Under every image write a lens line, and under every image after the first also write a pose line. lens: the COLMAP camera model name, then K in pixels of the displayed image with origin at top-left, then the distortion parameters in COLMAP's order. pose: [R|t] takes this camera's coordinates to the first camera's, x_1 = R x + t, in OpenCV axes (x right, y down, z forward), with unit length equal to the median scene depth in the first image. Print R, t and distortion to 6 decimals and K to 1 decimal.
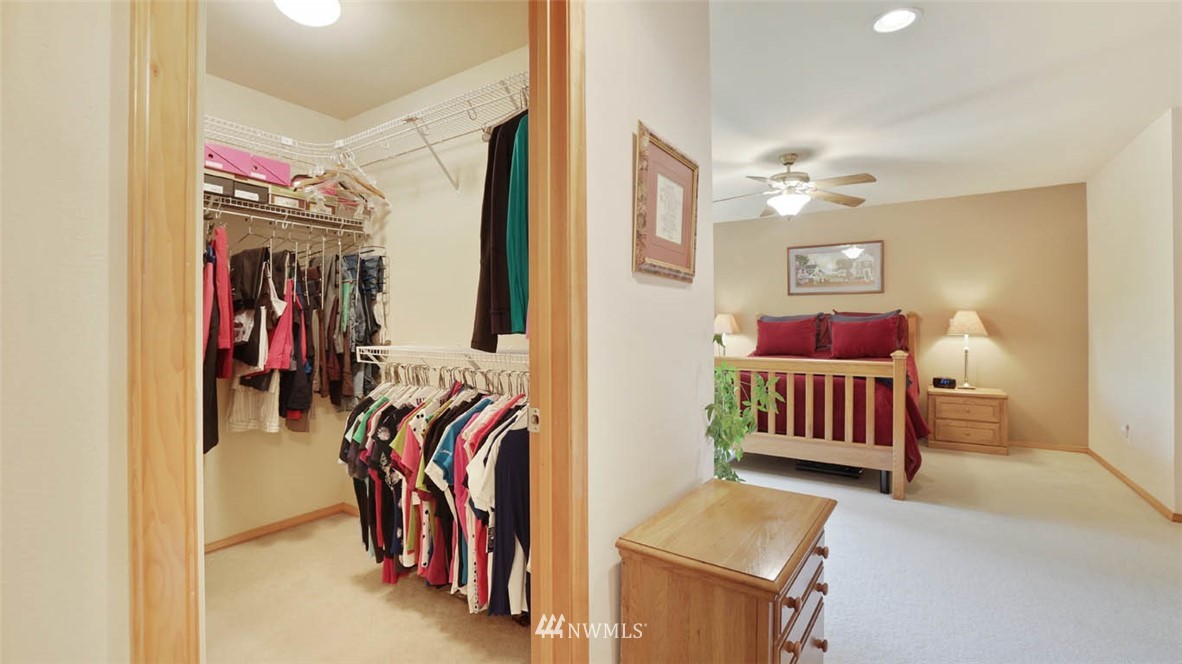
lens RADIAL K [[513.1, 0, 588.6], [0, 513.1, 328.3], [0, 0, 1]] dist [-0.018243, 0.000583]
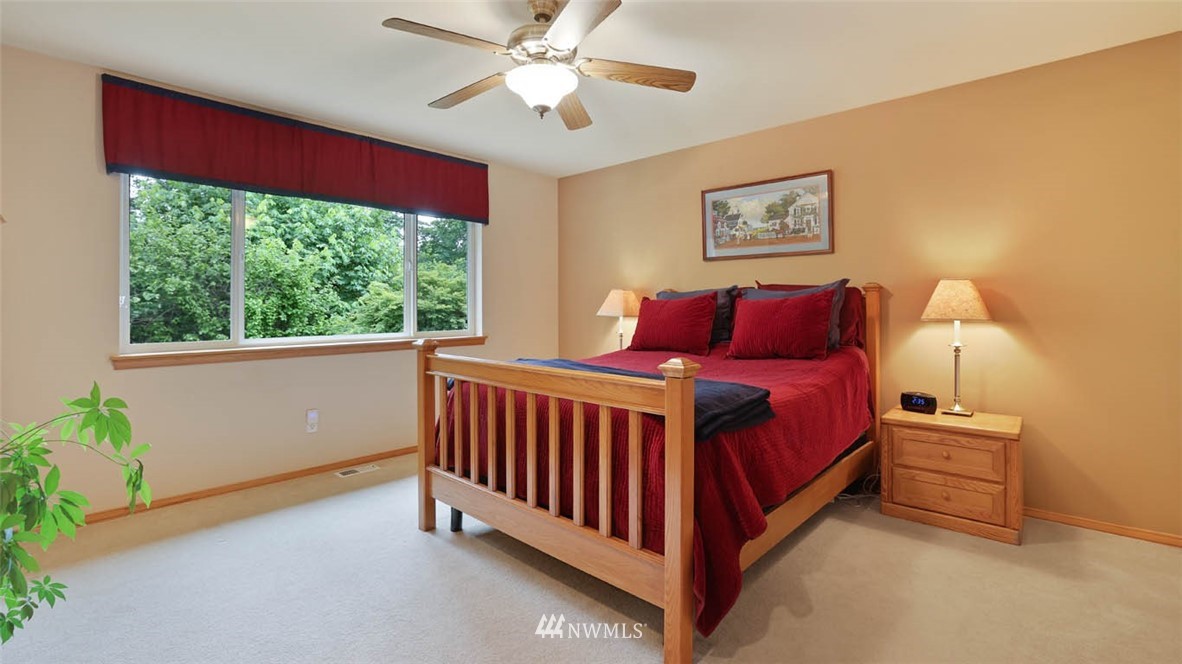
lens RADIAL K [[513.1, 0, 600.9], [0, 513.1, 305.9], [0, 0, 1]] dist [-0.018243, 0.000583]
pose [[0.987952, -0.002564, -0.154742, 0.432732], [0.001878, 0.999988, -0.004578, -0.002048], [0.154752, 0.004232, 0.987944, 0.366233]]
